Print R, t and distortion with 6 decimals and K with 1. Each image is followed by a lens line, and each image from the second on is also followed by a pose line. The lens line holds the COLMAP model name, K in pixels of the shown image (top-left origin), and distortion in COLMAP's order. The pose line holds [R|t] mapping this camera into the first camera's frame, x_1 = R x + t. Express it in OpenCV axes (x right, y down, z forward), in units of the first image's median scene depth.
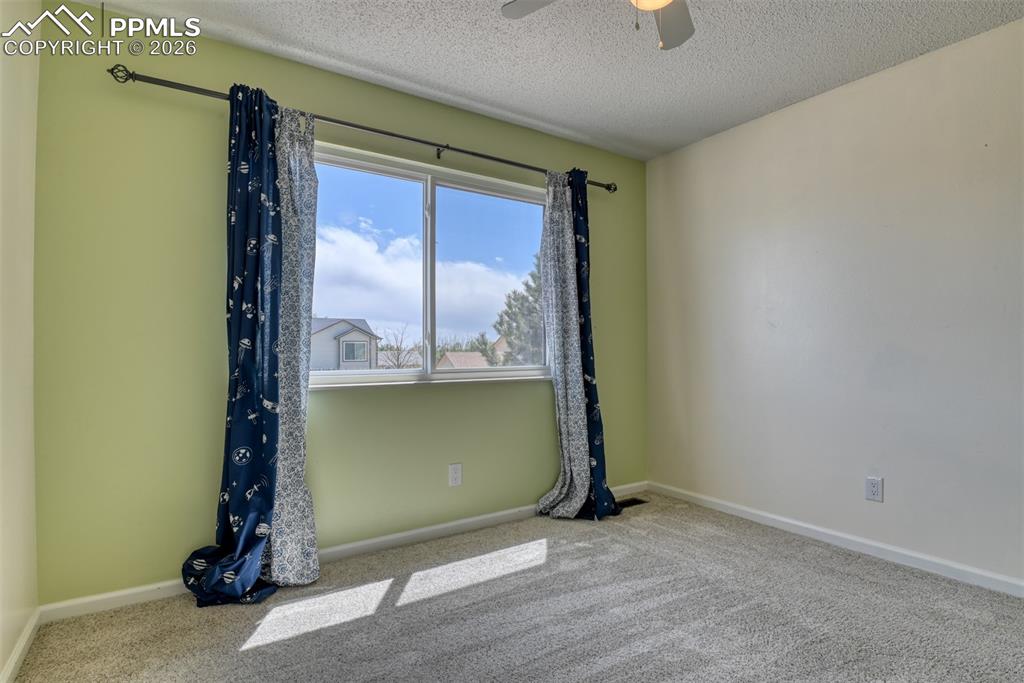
lens RADIAL K [[499.0, 0, 514.1], [0, 499.0, 341.0], [0, 0, 1]] dist [-0.022613, -0.003783]
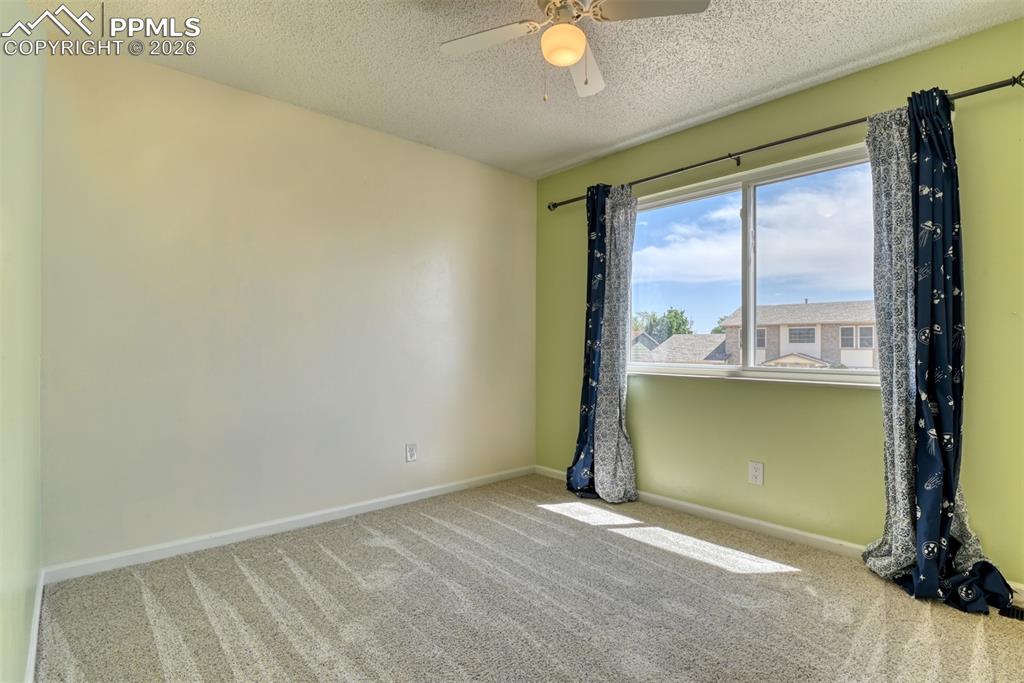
lens RADIAL K [[499.0, 0, 518.8], [0, 499.0, 342.0], [0, 0, 1]] dist [-0.022613, -0.003783]
pose [[0.150434, -0.002933, -0.988616, 0.984277], [0.014953, 0.999888, -0.000691, -0.002083], [0.988507, -0.014678, 0.150461, 0.473572]]
